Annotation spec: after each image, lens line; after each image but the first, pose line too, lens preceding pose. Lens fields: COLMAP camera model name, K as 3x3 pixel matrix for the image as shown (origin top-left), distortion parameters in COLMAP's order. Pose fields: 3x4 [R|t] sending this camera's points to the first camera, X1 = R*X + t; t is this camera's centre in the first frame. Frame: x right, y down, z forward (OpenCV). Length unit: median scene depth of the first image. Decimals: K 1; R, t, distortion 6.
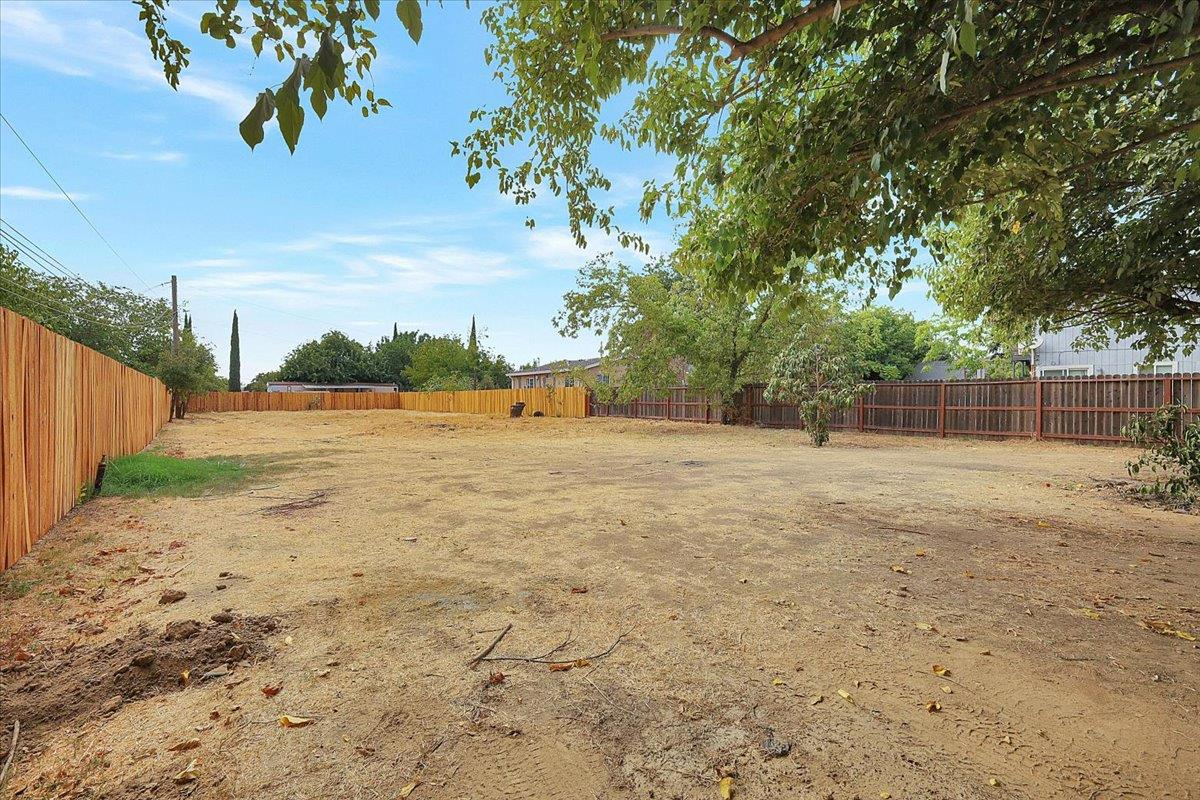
lens RADIAL K [[527.1, 0, 600.0], [0, 527.1, 400.0], [0, 0, 1]] dist [0.001763, 0.000783]
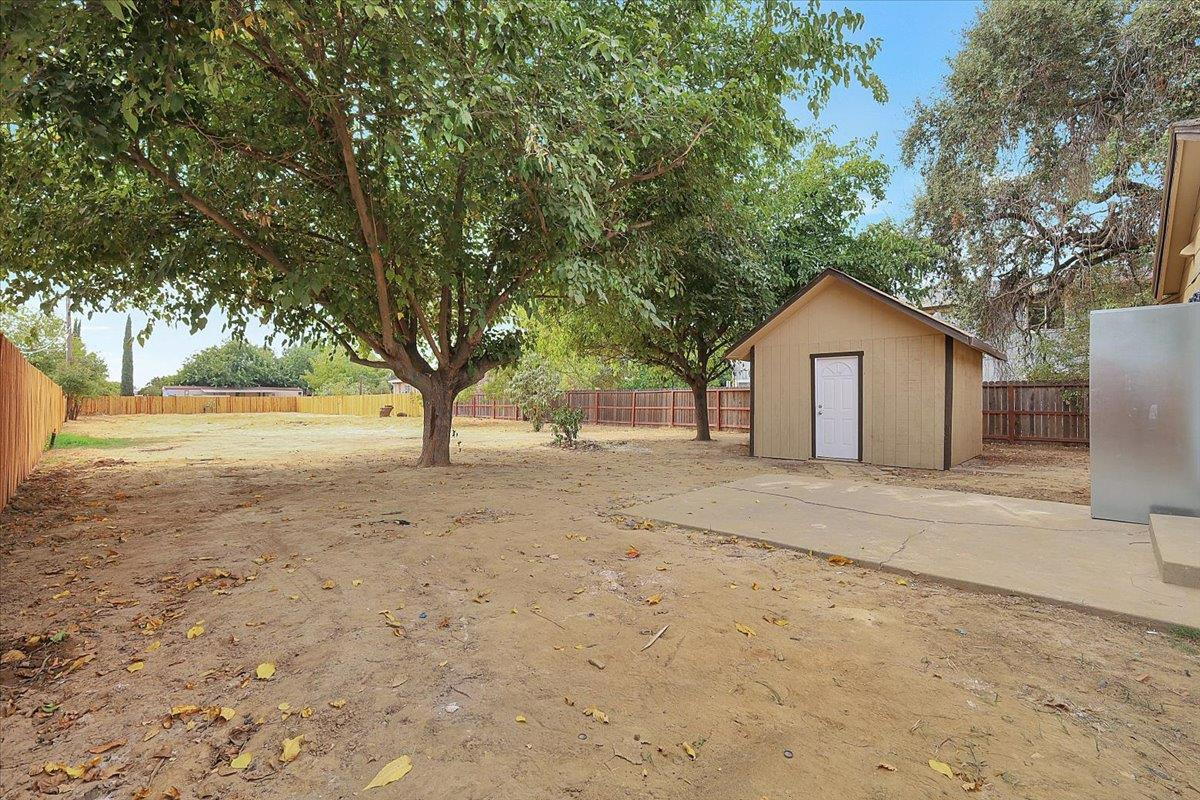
lens RADIAL K [[527.1, 0, 600.0], [0, 527.1, 400.0], [0, 0, 1]] dist [0.001763, 0.000783]
pose [[0.992206, 0.000704, 0.124604, 0.084580], [0.000324, 0.999966, -0.008228, 0.001108], [-0.124606, 0.008204, 0.992172, -0.122112]]
